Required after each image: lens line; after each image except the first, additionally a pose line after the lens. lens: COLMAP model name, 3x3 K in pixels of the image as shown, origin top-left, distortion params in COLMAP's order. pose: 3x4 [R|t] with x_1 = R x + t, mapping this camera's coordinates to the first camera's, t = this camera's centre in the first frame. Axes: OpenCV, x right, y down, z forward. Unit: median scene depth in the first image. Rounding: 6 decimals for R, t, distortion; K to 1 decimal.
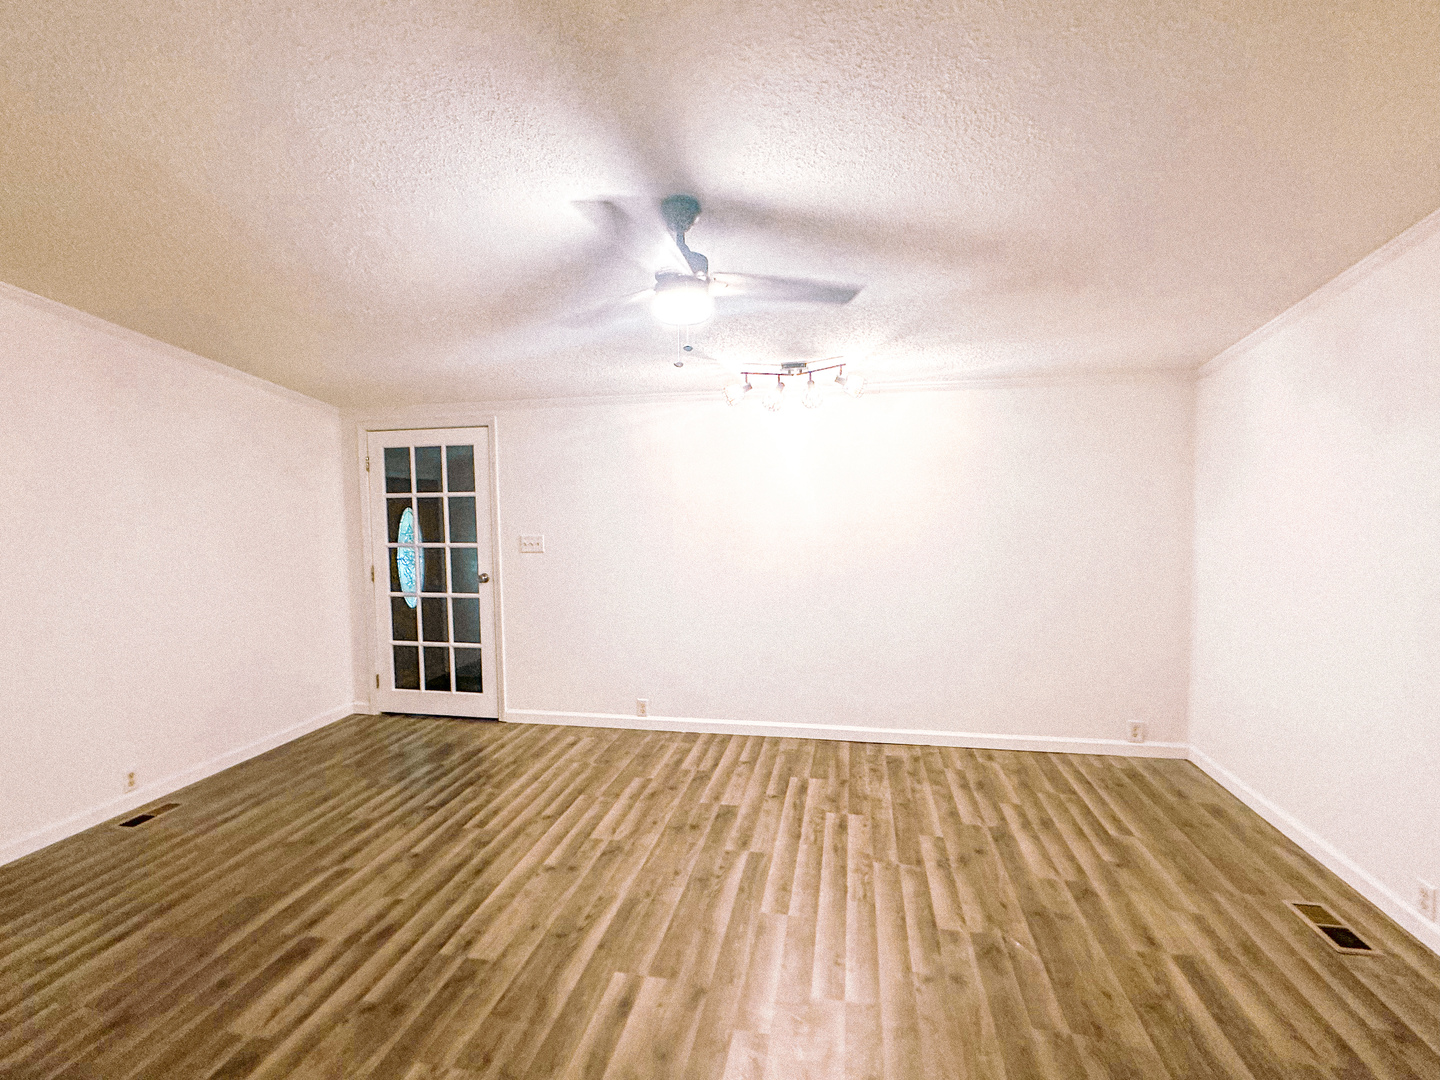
lens RADIAL K [[676.3, 0, 716.2], [0, 676.3, 535.0], [0, 0, 1]] dist [0.001356, -0.000410]
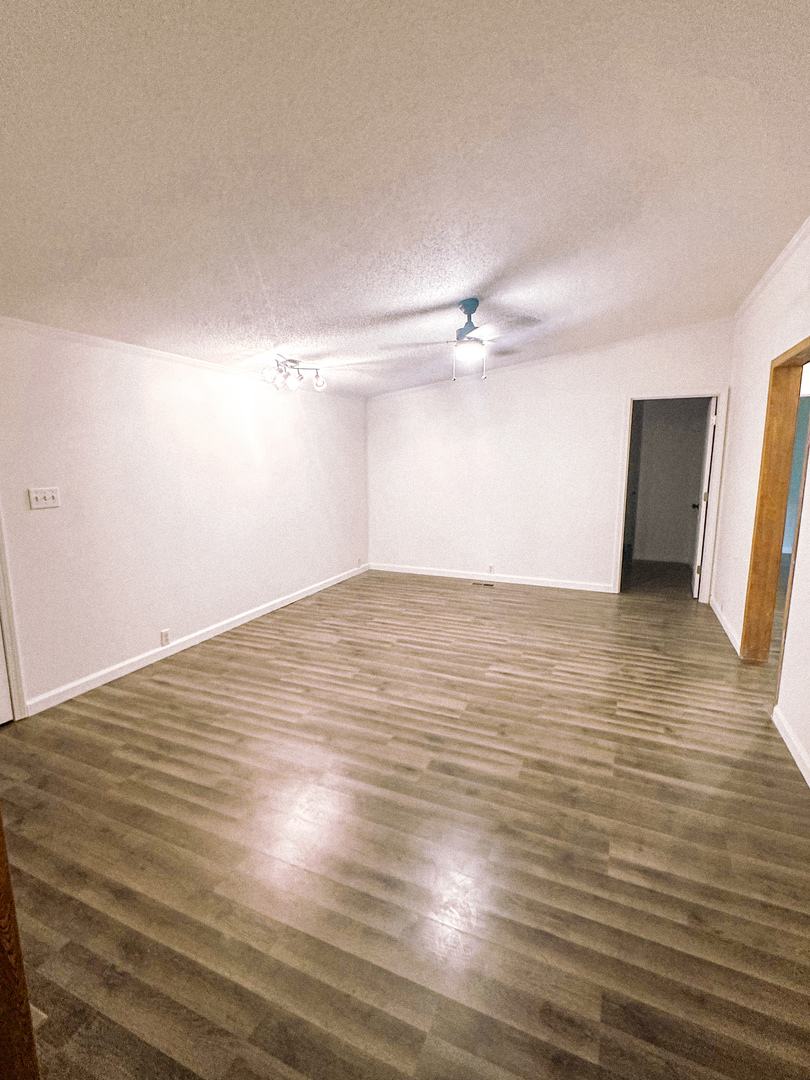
lens RADIAL K [[507.2, 0, 397.6], [0, 507.2, 537.5], [0, 0, 1]] dist [0.001356, -0.000410]
pose [[0.227823, -0.140643, 0.963492, -1.041360], [0.047358, 0.989943, 0.133306, -0.004695], [-0.972550, 0.015259, 0.232193, 0.548179]]
